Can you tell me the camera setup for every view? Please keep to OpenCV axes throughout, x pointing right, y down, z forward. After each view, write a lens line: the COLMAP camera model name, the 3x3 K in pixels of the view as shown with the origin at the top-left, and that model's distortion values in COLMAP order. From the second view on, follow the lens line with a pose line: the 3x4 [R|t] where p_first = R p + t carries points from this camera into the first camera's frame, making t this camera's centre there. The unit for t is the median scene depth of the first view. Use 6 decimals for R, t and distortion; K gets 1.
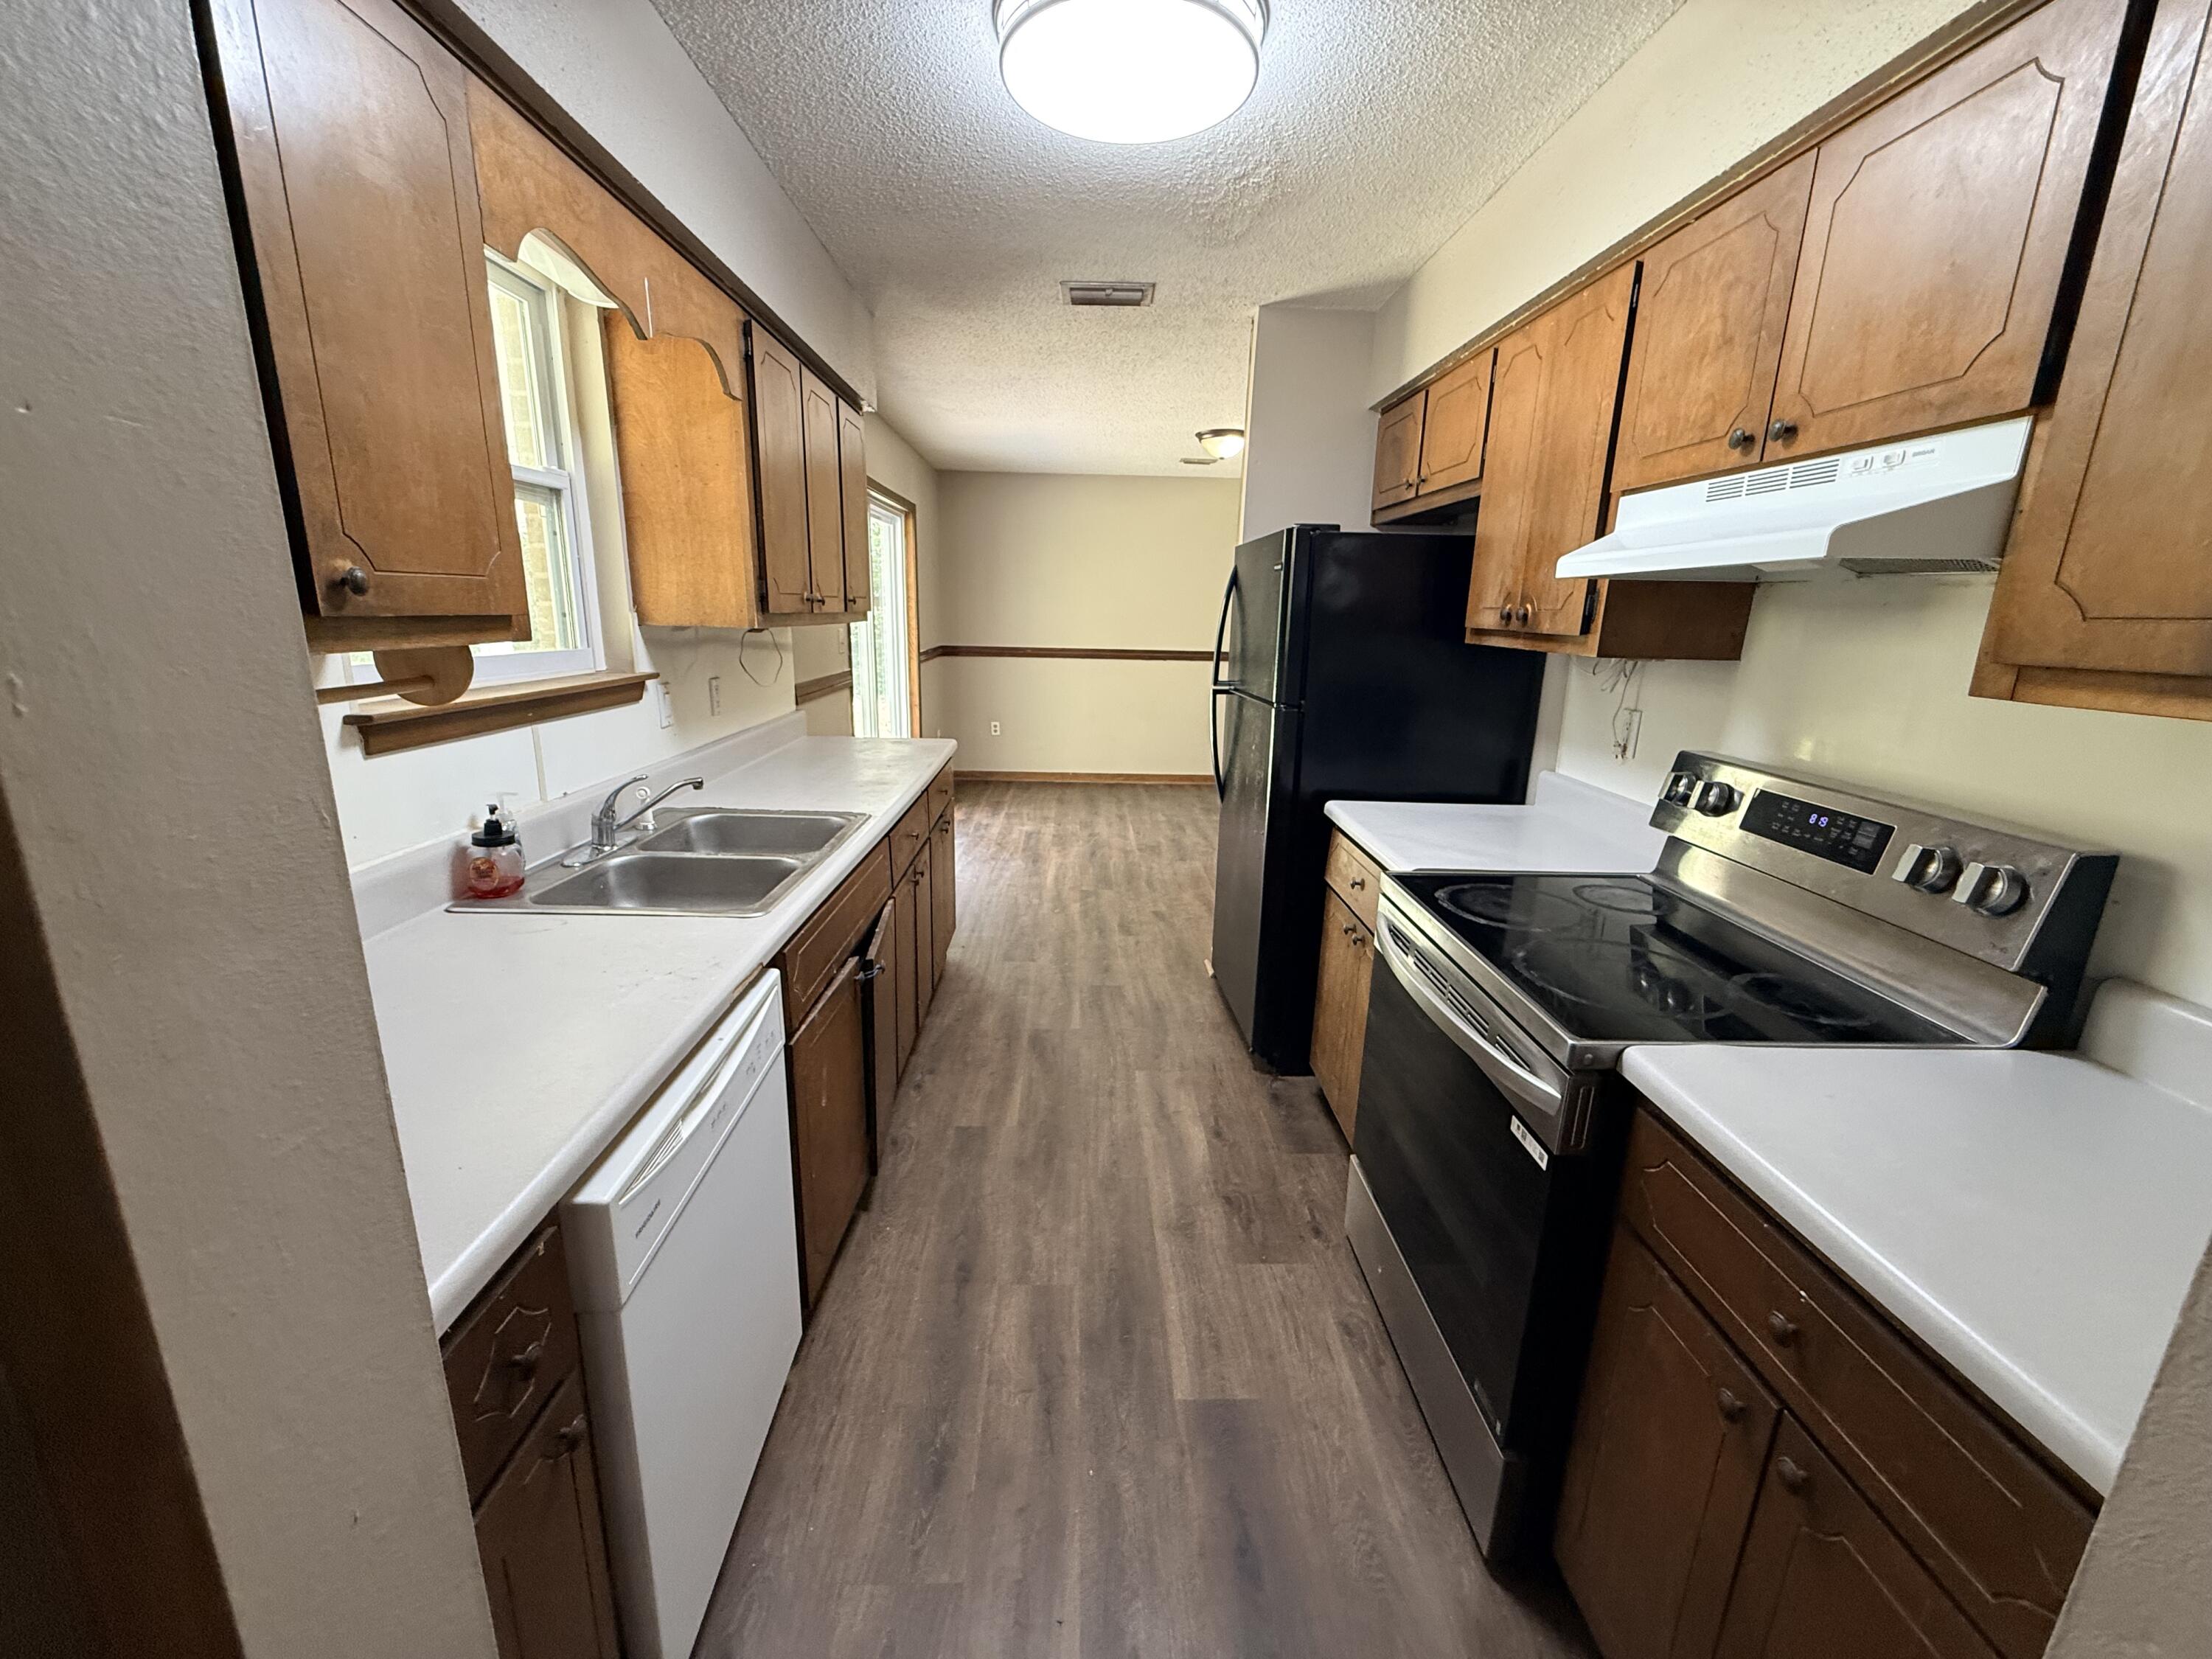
lens RADIAL K [[881.7, 0, 1105.3], [0, 881.7, 840.4], [0, 0, 1]] dist [-0.001902, 0.000465]
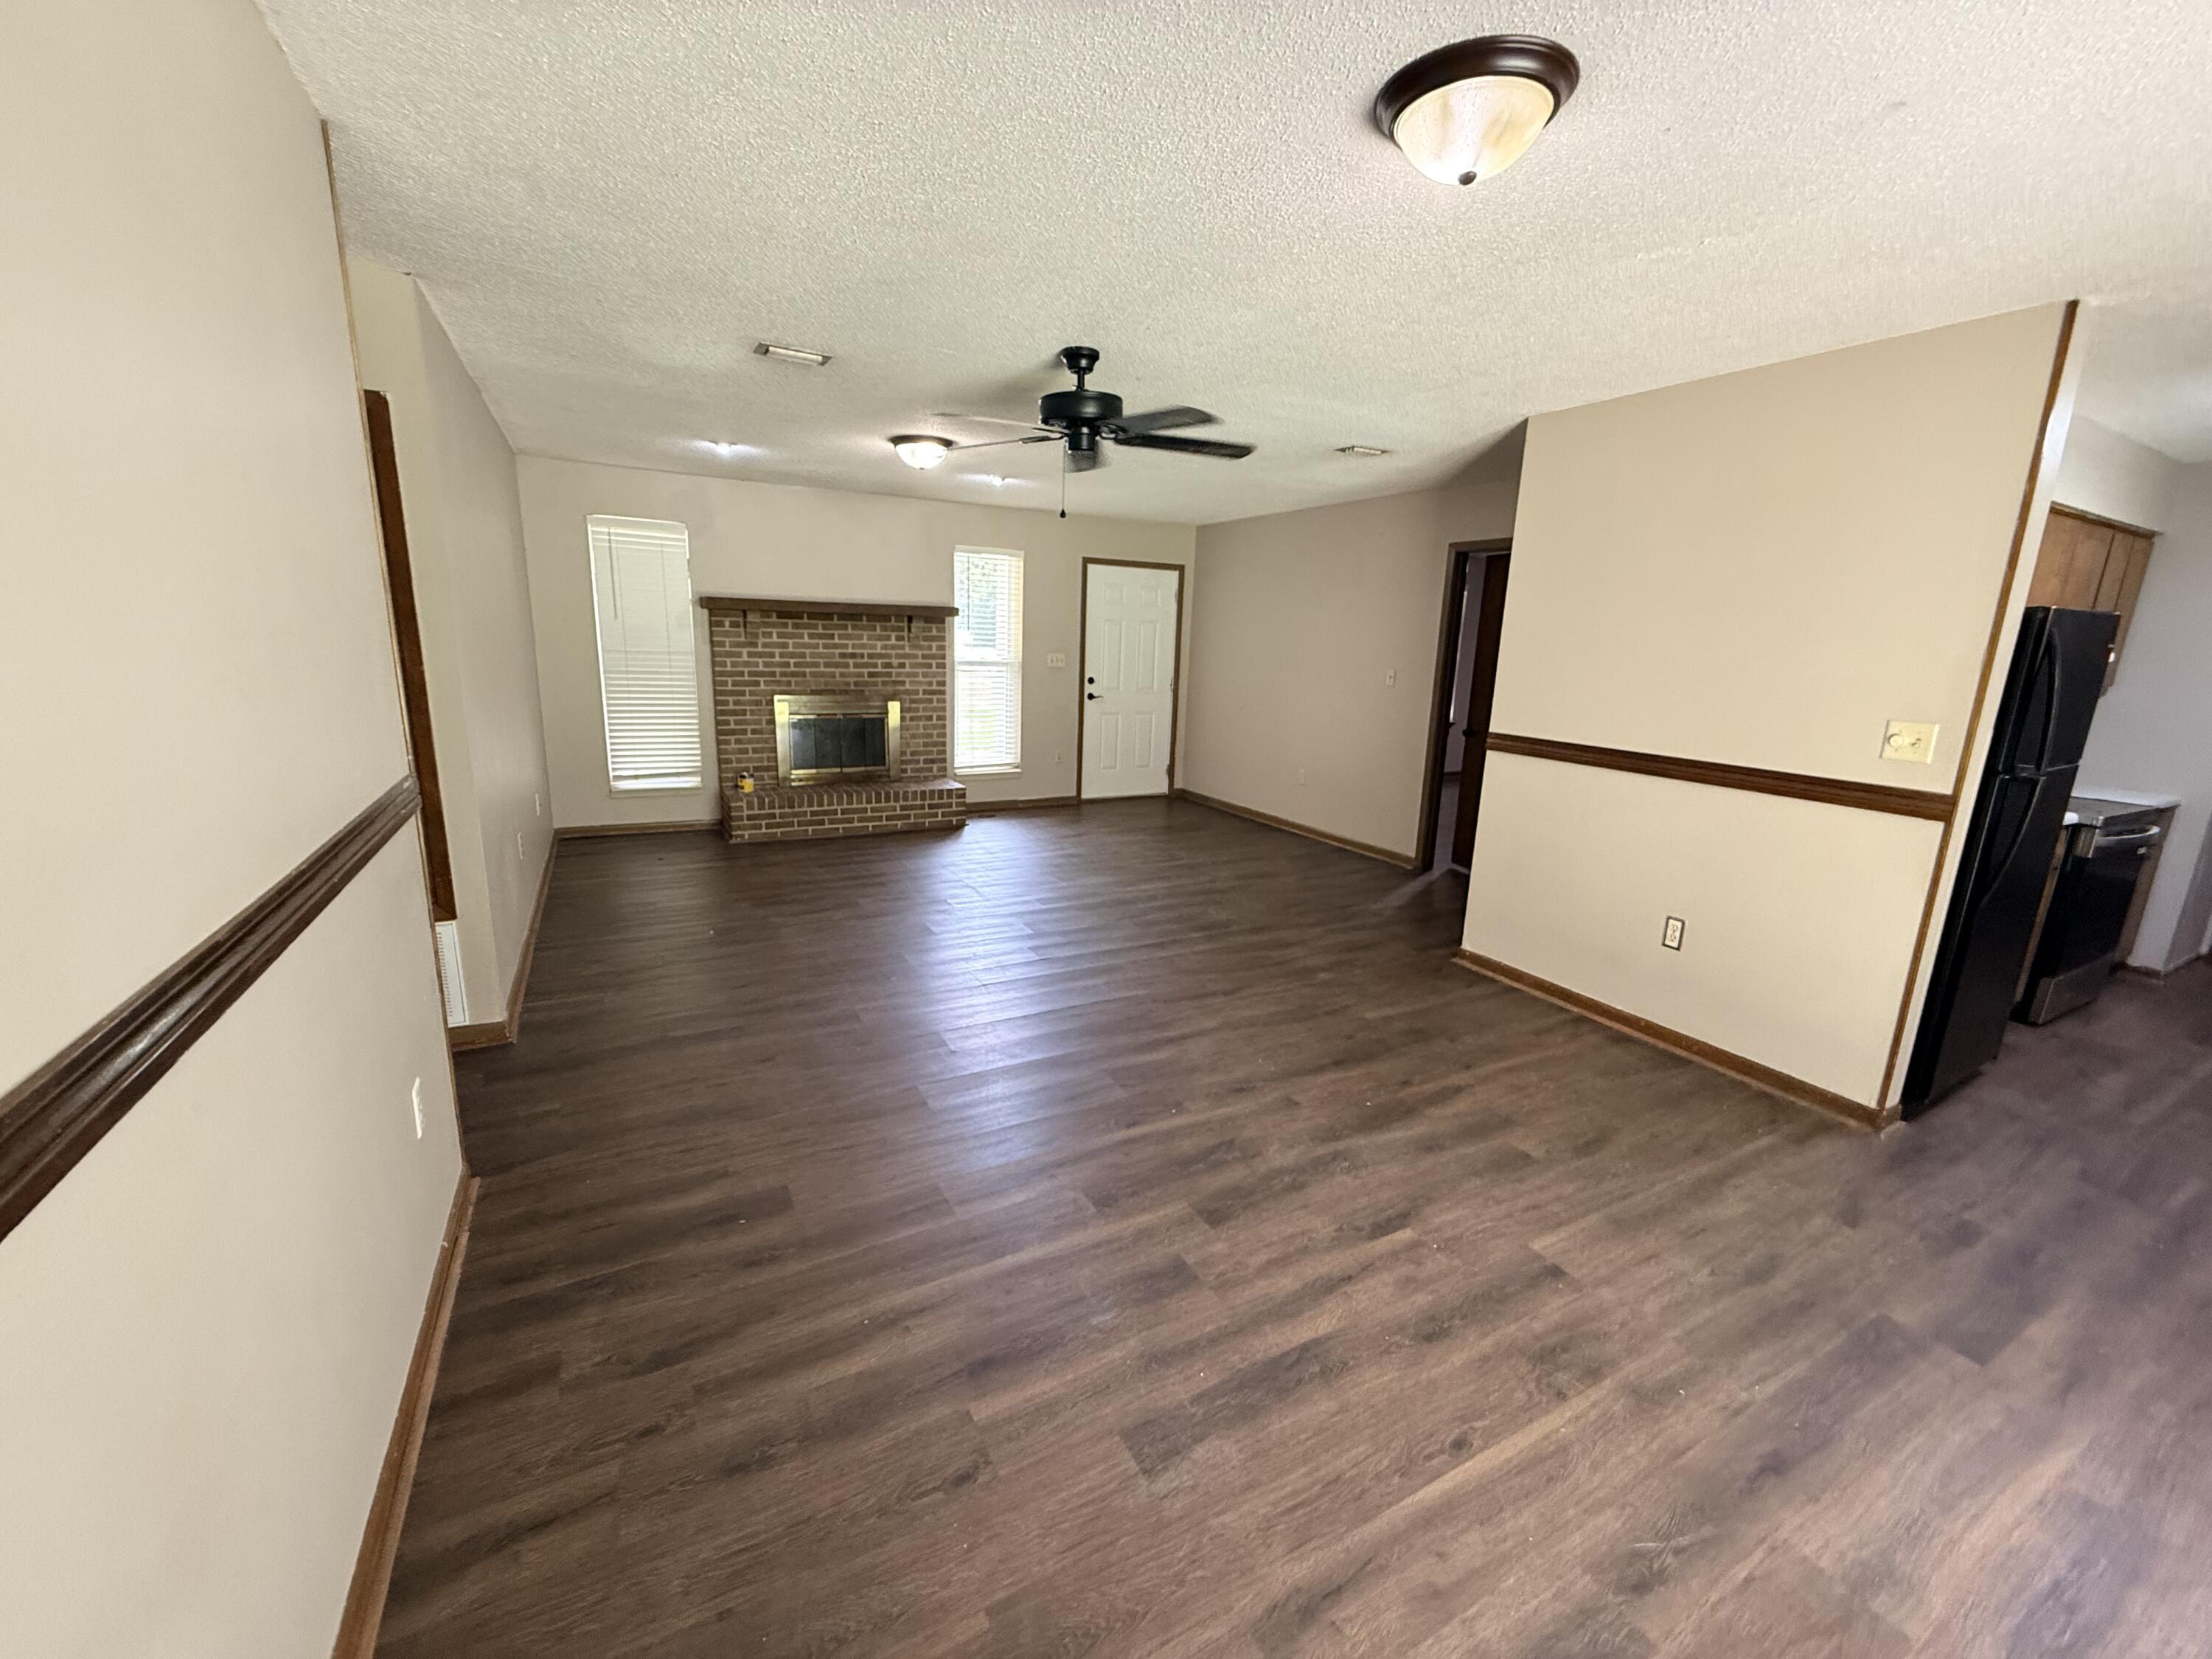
lens RADIAL K [[881.7, 0, 1109.7], [0, 881.7, 823.9], [0, 0, 1]] dist [-0.001902, 0.000465]
pose [[-0.453972, -0.217568, 0.864045, -0.221616], [0.185714, 0.925328, 0.330574, -0.601986], [-0.871447, 0.310536, -0.379667, 2.212400]]
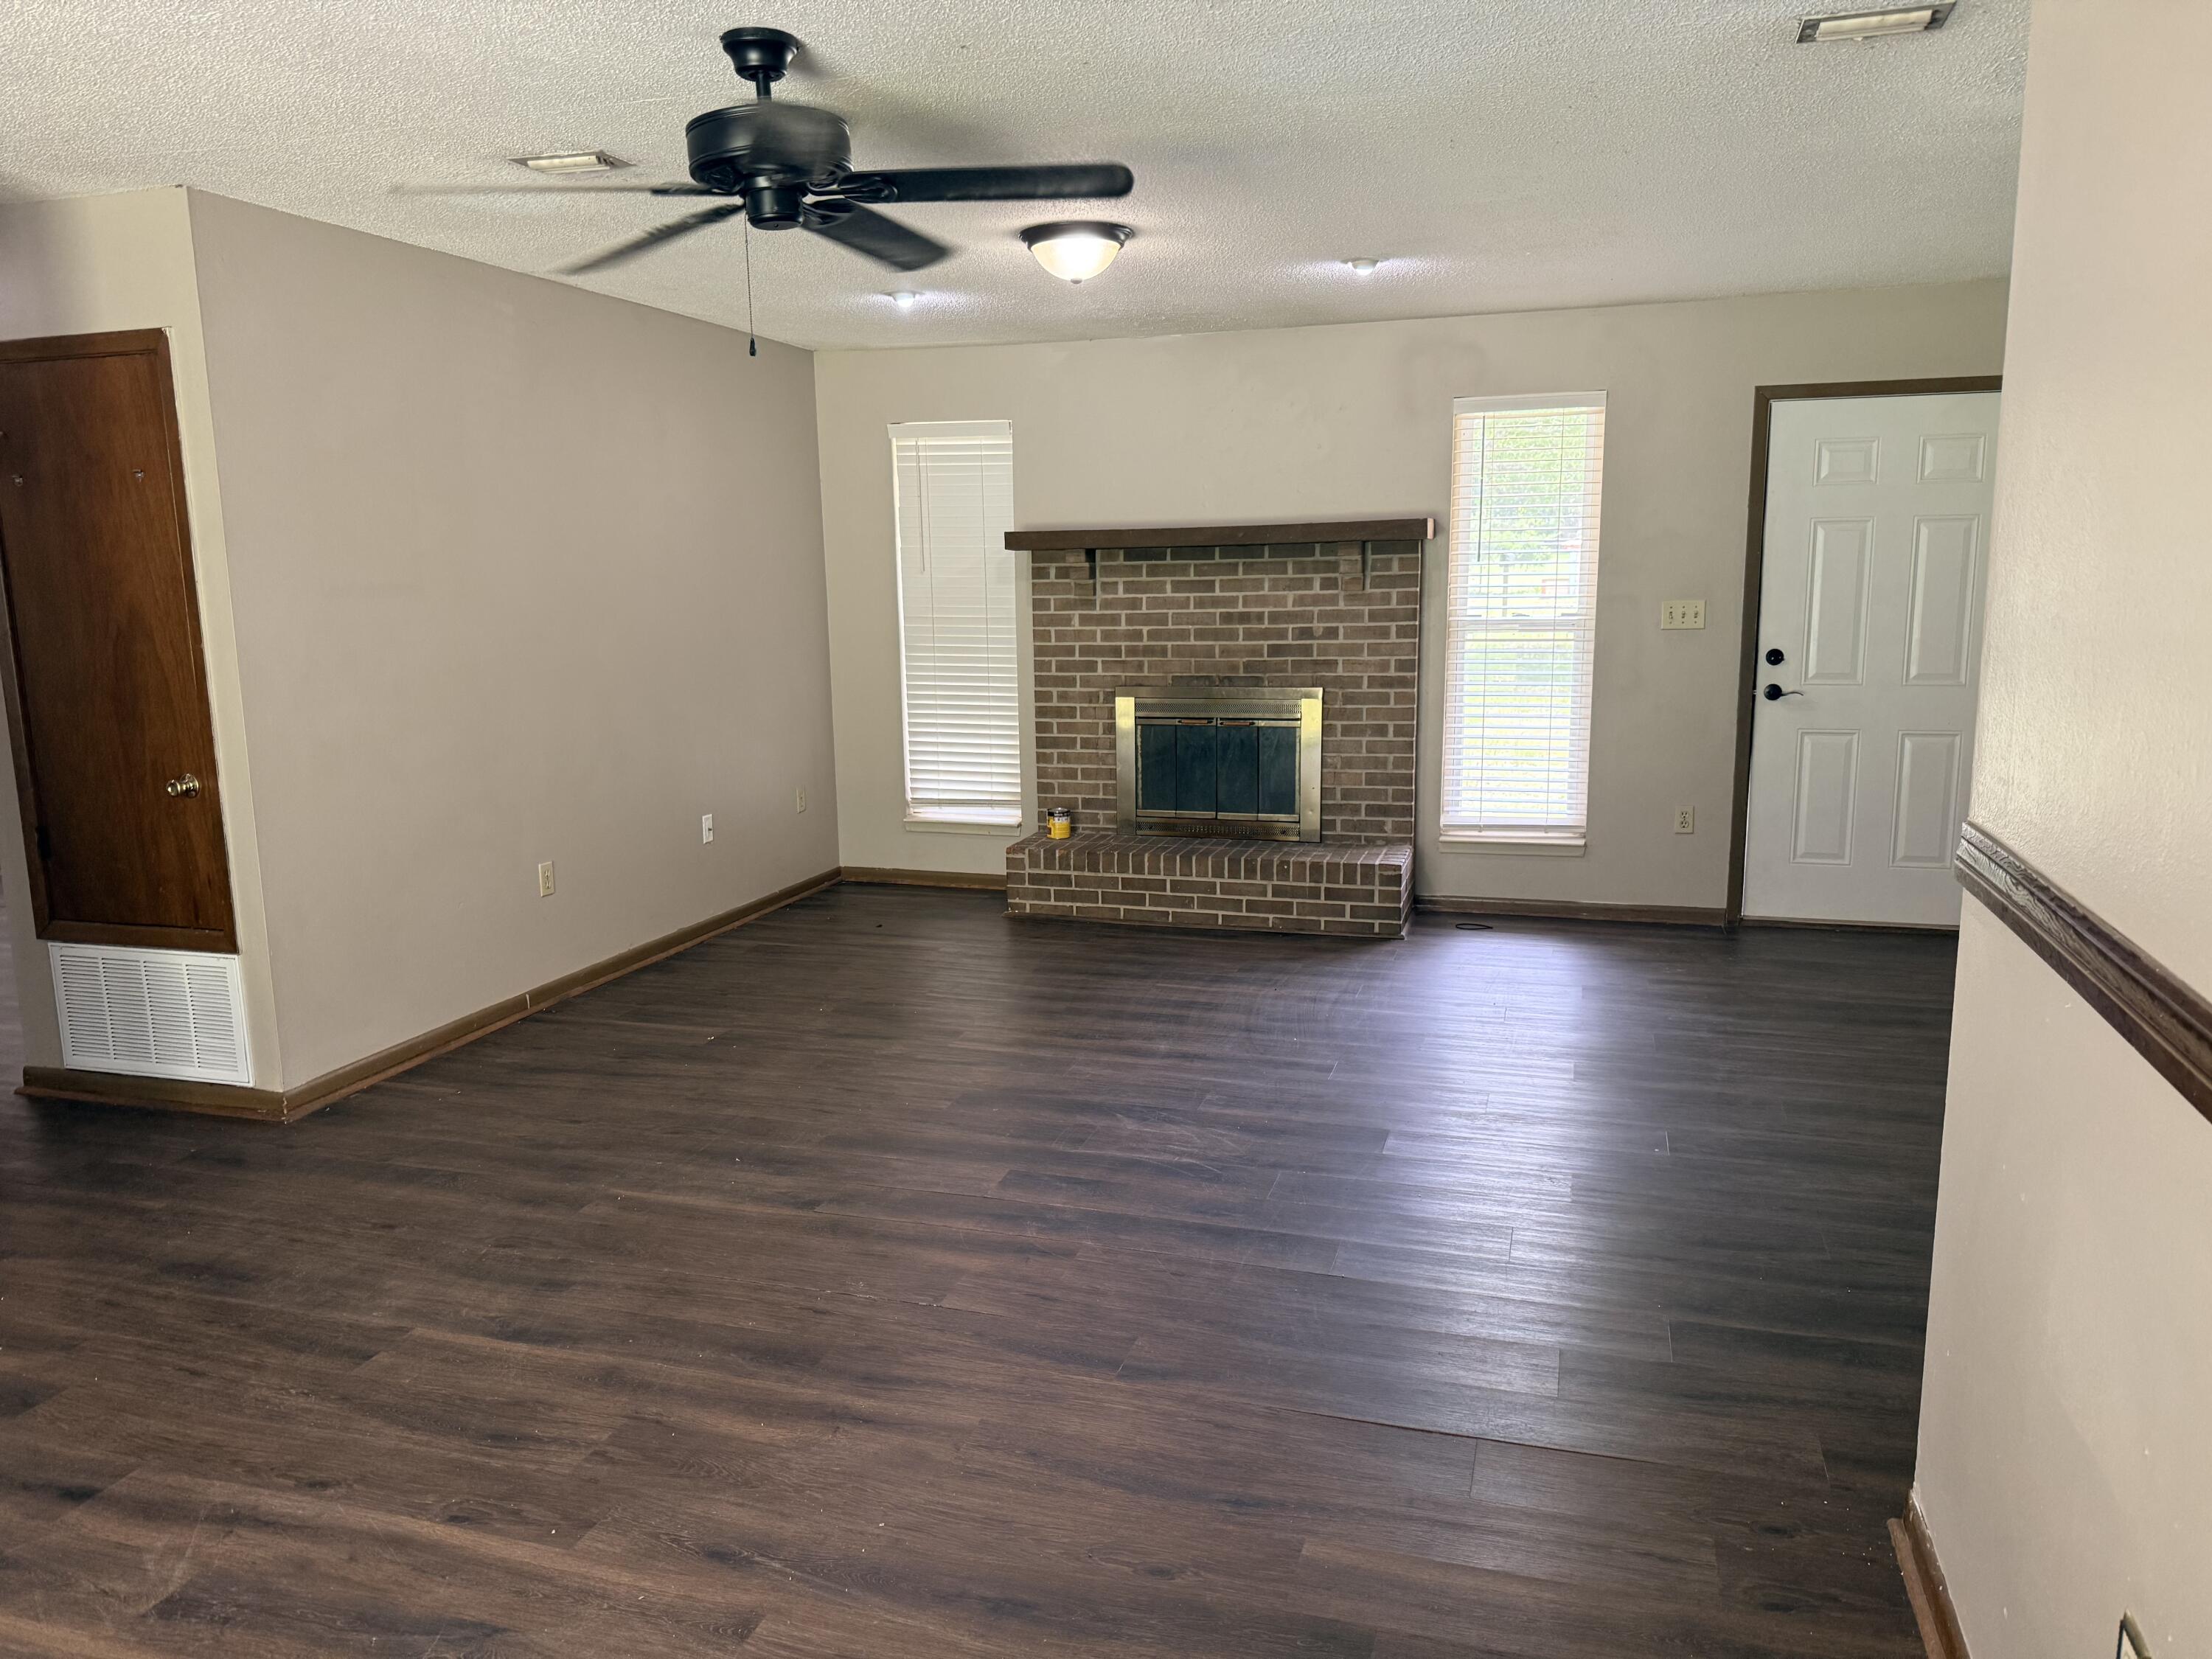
lens RADIAL K [[1540.5, 0, 1117.4], [0, 1540.5, 844.6], [0, 0, 1]] dist [0.054497, -0.067333]
pose [[0.320020, -0.189324, 0.928301, -0.105751], [0.260701, 0.959601, 0.105834, -0.355439], [-0.910836, 0.208140, 0.356449, 1.266364]]
